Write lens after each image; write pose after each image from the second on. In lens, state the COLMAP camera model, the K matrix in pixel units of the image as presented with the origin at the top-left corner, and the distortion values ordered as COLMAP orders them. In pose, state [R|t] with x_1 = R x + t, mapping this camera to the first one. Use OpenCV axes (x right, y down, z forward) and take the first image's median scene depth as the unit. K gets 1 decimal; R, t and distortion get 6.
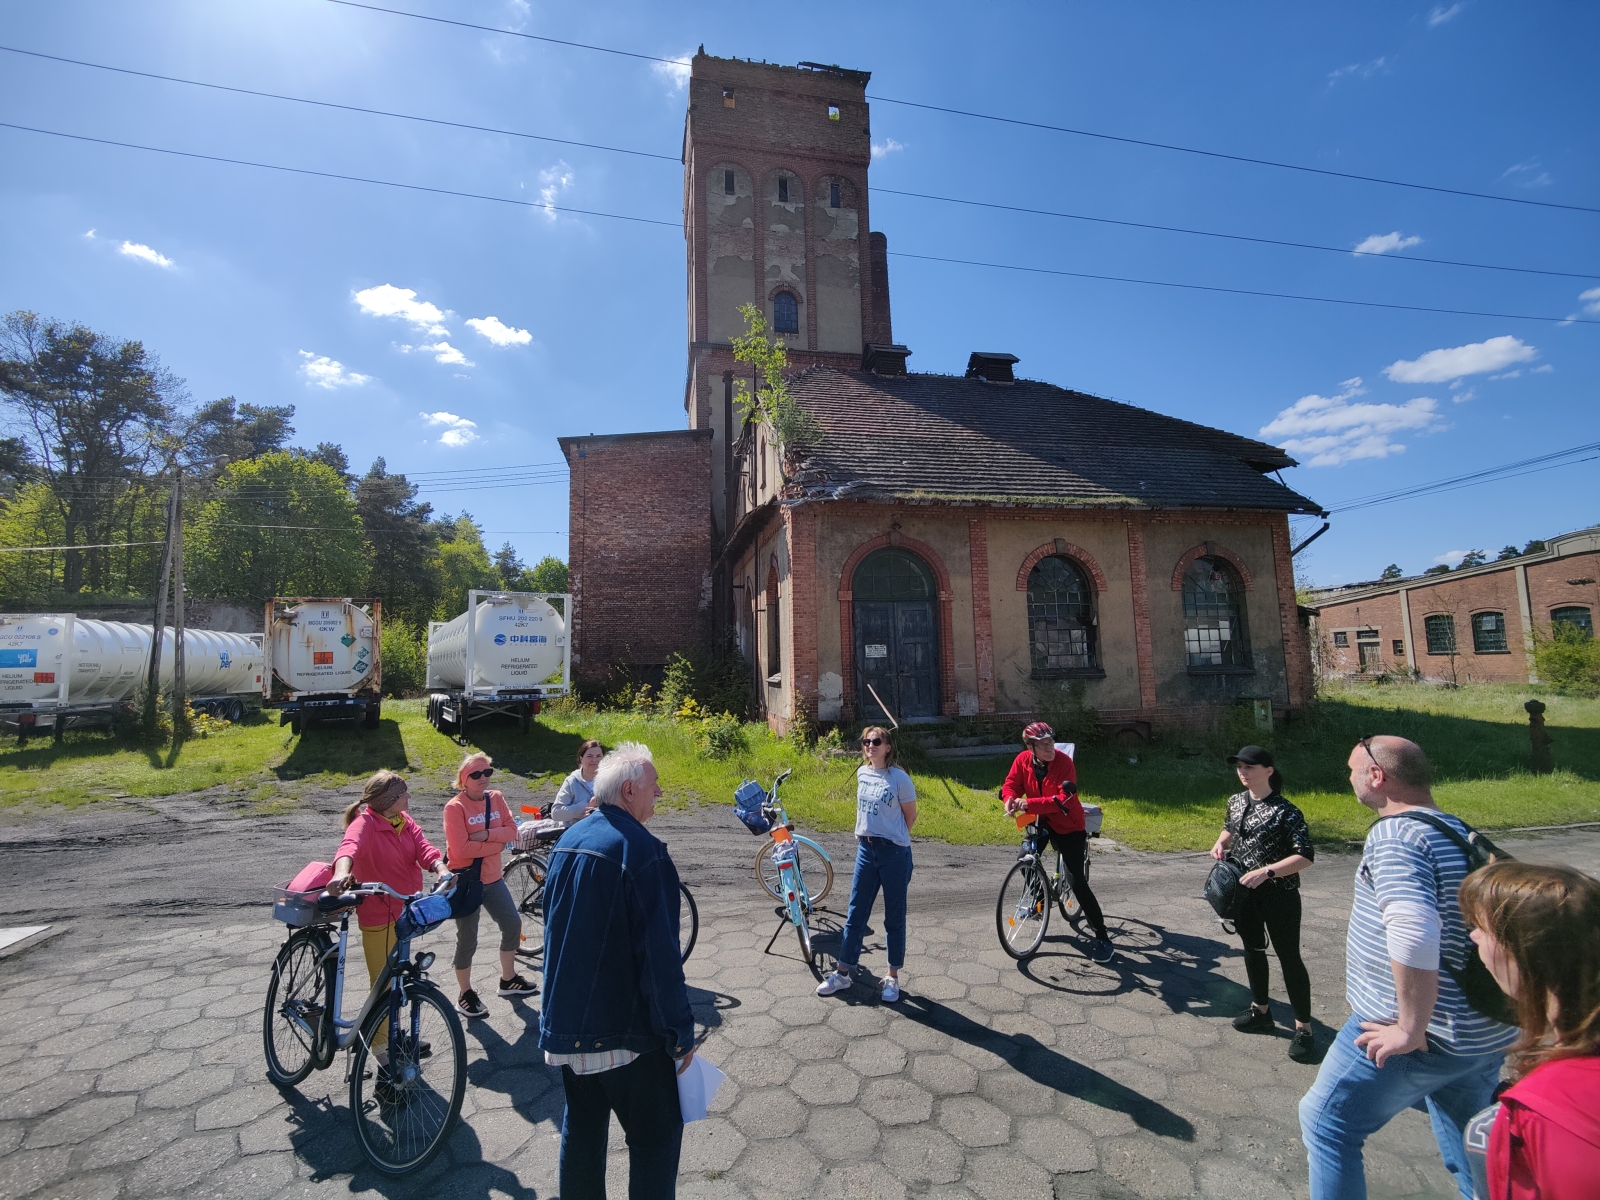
lens RADIAL K [[692.0, 0, 804.2], [0, 692.0, 588.2], [0, 0, 1]] dist [0.001227, -0.001922]
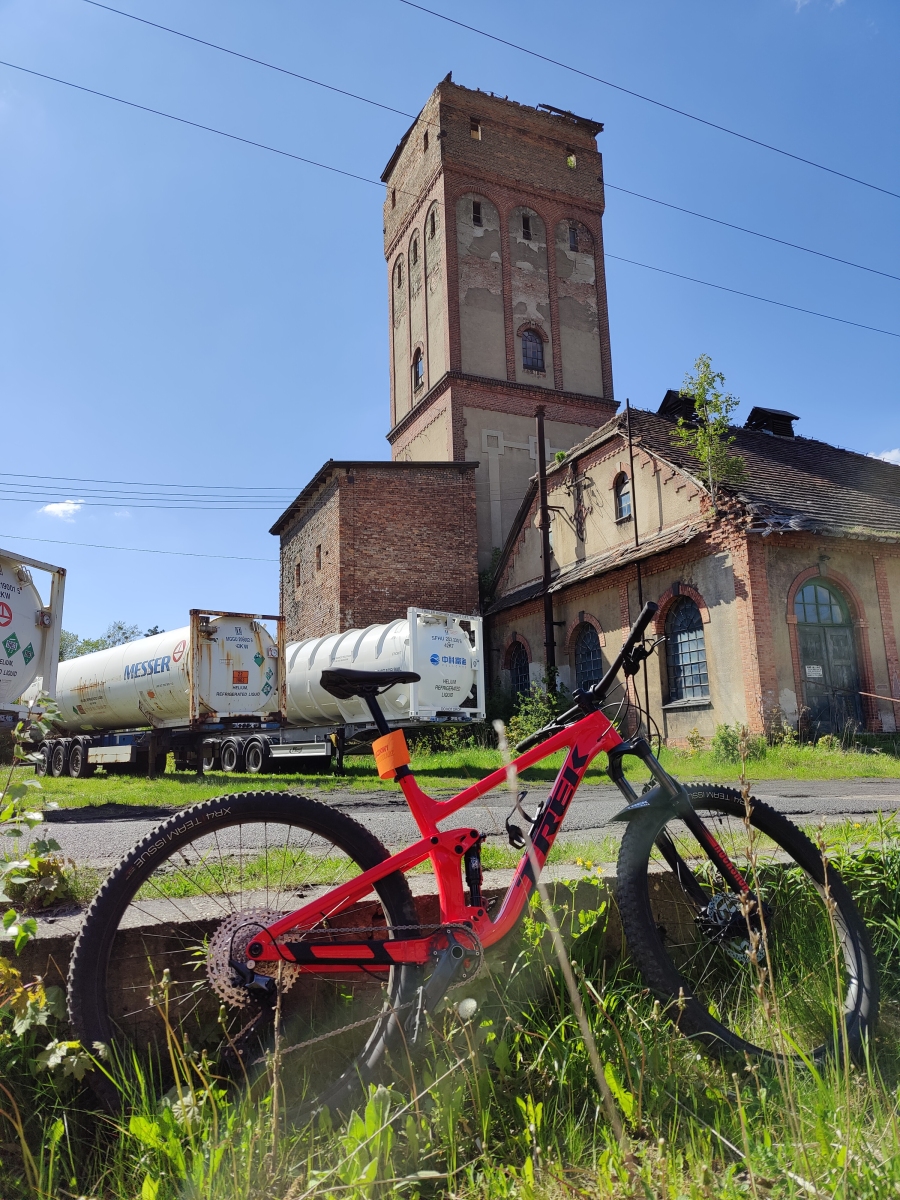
lens RADIAL K [[825.7, 0, 451.5], [0, 825.7, 598.1], [0, 0, 1]] dist [0.035035, -0.023178]
pose [[0.976492, 0.031980, 0.213166, -0.421775], [-0.014274, 0.996356, -0.084090, 0.054101], [-0.215079, 0.079071, 0.973390, -0.091214]]
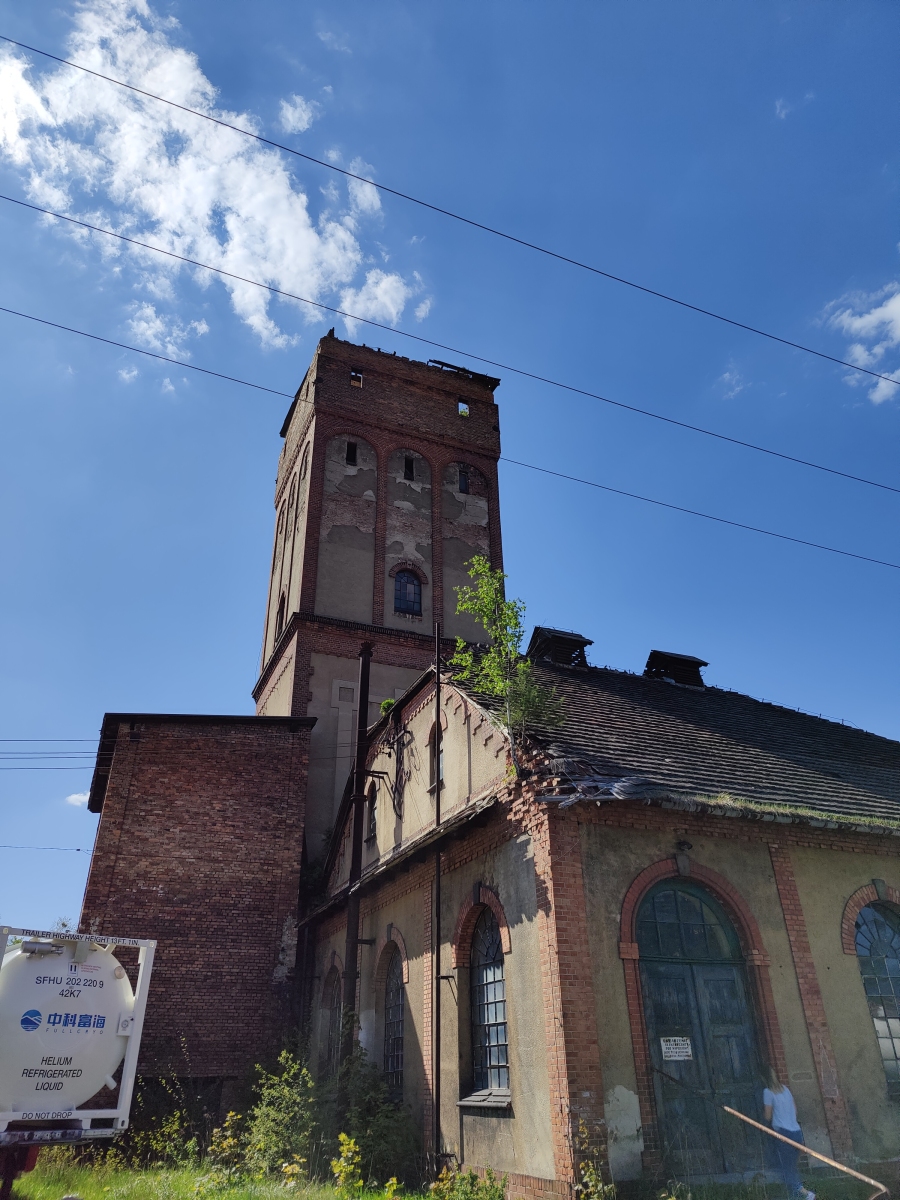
lens RADIAL K [[825.7, 0, 452.2], [0, 825.7, 593.9], [0, 0, 1]] dist [0.035035, -0.023178]
pose [[0.981535, 0.101327, 0.162241, -0.152939], [-0.025599, 0.910123, -0.413546, 0.018867], [-0.189563, 0.401757, 0.895912, 0.103636]]
